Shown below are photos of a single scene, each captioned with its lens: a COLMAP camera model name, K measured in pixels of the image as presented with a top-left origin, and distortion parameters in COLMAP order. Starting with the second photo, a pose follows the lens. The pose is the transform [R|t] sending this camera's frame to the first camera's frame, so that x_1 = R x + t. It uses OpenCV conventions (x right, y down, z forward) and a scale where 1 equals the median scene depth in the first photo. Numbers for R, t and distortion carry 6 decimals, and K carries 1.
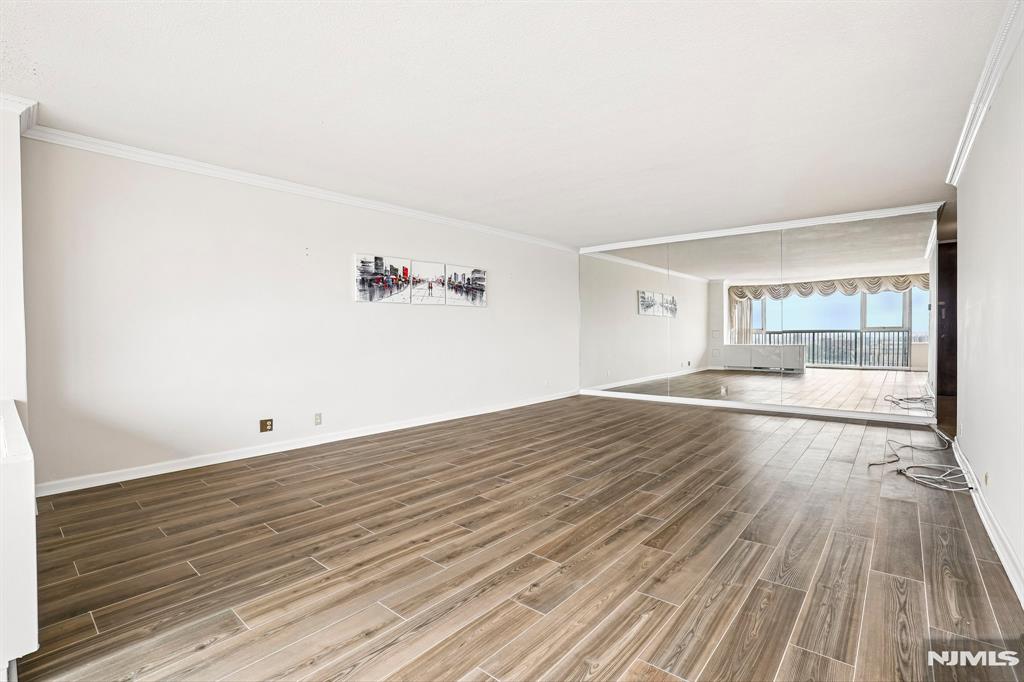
lens RADIAL K [[475.6, 0, 514.6], [0, 475.6, 339.7], [0, 0, 1]] dist [-0.084572, 0.033904]
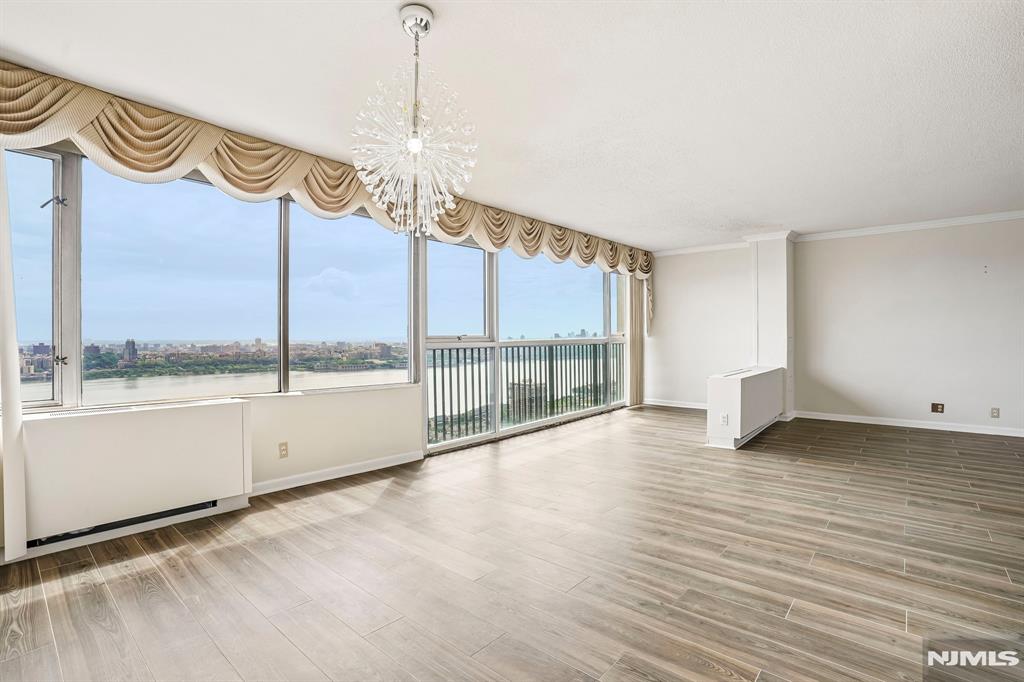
lens RADIAL K [[481.3, 0, 515.9], [0, 481.3, 339.0], [0, 0, 1]] dist [-0.082196, 0.035224]
pose [[0.002940, 0.015703, -0.999872, 0.587812], [-0.012729, 0.999796, 0.015664, -0.012022], [0.999915, 0.012682, 0.003139, -0.154603]]
